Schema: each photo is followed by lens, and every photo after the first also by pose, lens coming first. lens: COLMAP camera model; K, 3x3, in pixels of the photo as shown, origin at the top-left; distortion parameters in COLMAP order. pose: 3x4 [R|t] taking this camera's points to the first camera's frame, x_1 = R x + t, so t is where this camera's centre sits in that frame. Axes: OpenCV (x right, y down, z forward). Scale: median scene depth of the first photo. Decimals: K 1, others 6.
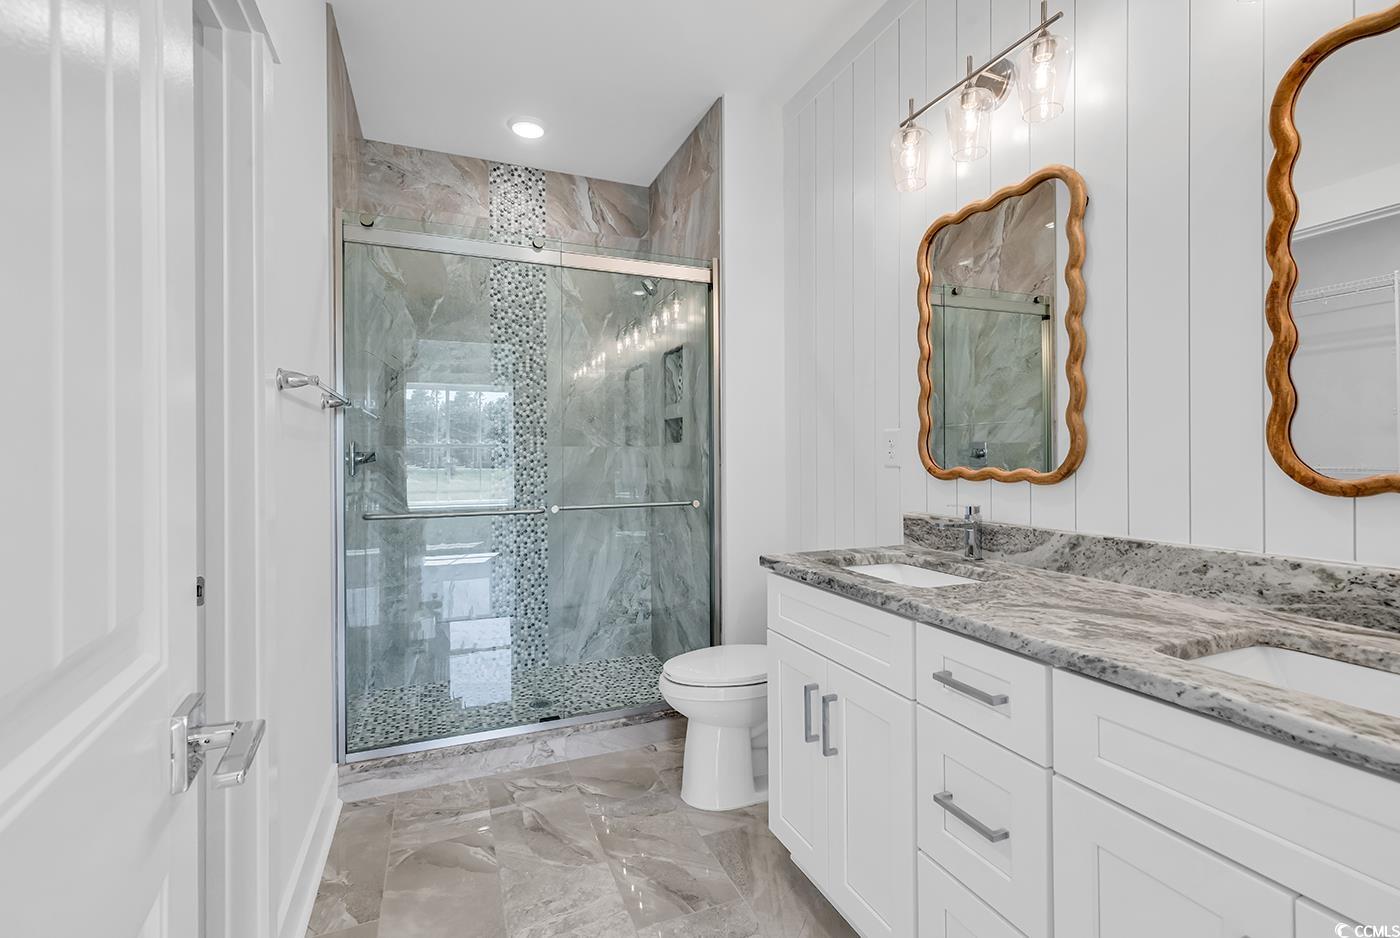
lens RADIAL K [[634.4, 0, 704.2], [0, 634.4, 467.4], [0, 0, 1]] dist [0.005110, -0.002890]
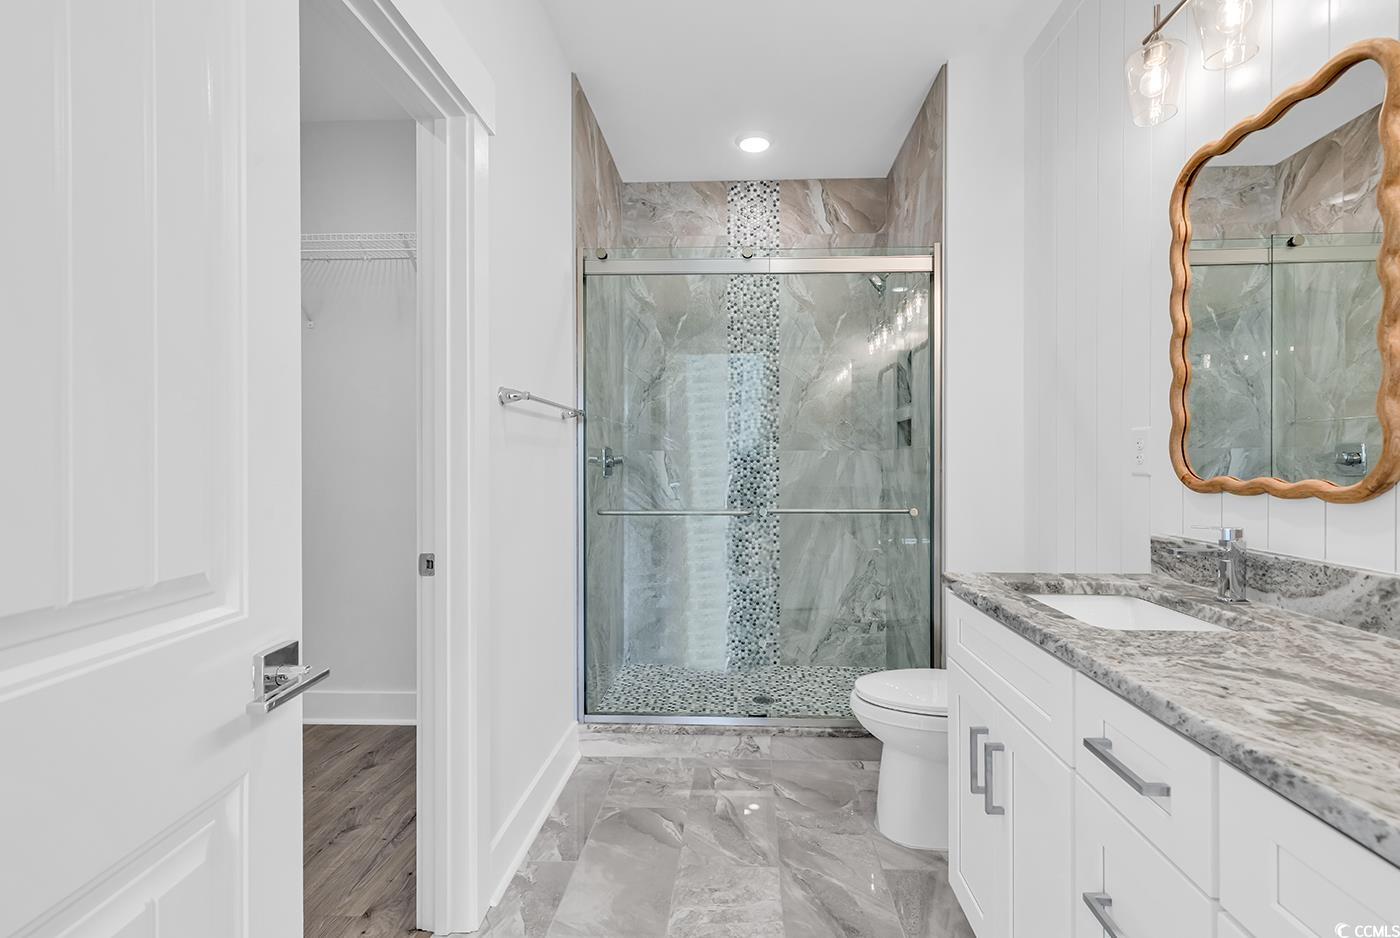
lens RADIAL K [[634.4, 0, 744.2], [0, 634.4, 474.4], [0, 0, 1]] dist [0.005110, -0.002890]
pose [[0.904824, 0.013486, -0.425572, 0.184237], [-0.011845, 0.999909, 0.006502, -0.000876], [0.425621, -0.000842, 0.904901, 0.066746]]
